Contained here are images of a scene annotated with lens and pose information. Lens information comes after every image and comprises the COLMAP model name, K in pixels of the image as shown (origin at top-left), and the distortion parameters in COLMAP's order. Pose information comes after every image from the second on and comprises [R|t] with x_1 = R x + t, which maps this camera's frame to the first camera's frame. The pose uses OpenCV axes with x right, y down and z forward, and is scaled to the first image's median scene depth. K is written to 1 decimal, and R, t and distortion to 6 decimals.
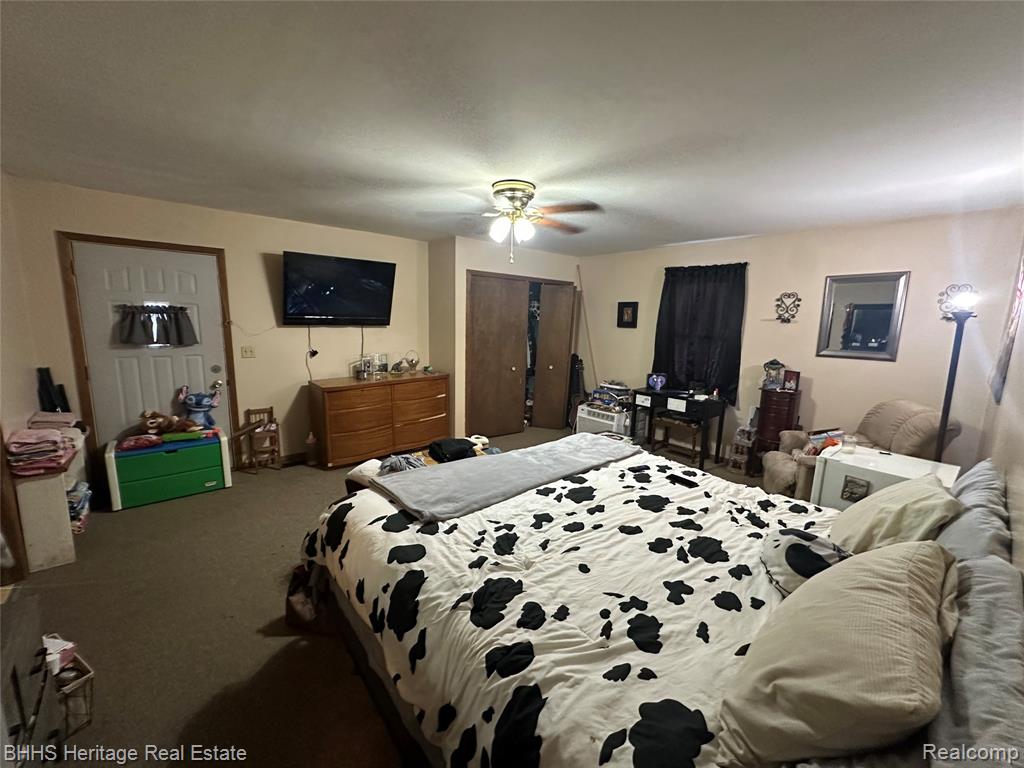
lens RADIAL K [[404.8, 0, 511.3], [0, 404.8, 383.0], [0, 0, 1]] dist [-0.001130, -0.000091]
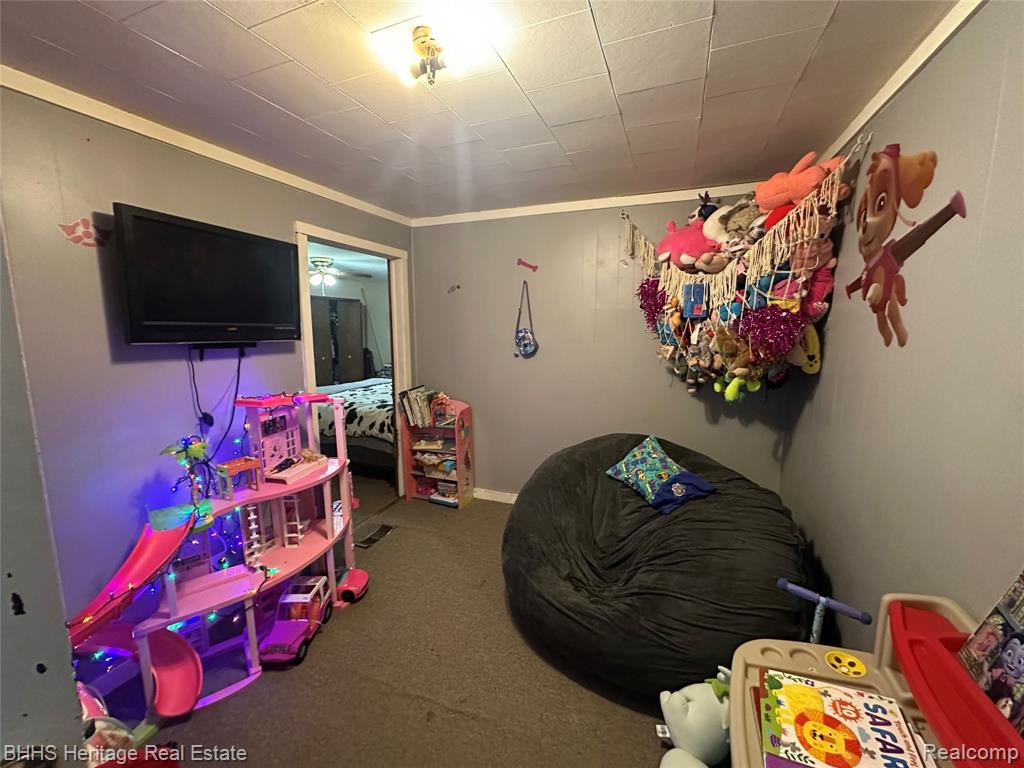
lens RADIAL K [[404.8, 0, 511.0], [0, 404.8, 381.7], [0, 0, 1]] dist [-0.001130, -0.000091]
pose [[0.879523, -0.091837, 0.466909, -0.084638], [0.098155, 0.995112, 0.010835, 0.095940], [-0.465622, 0.036300, 0.884239, -0.595102]]
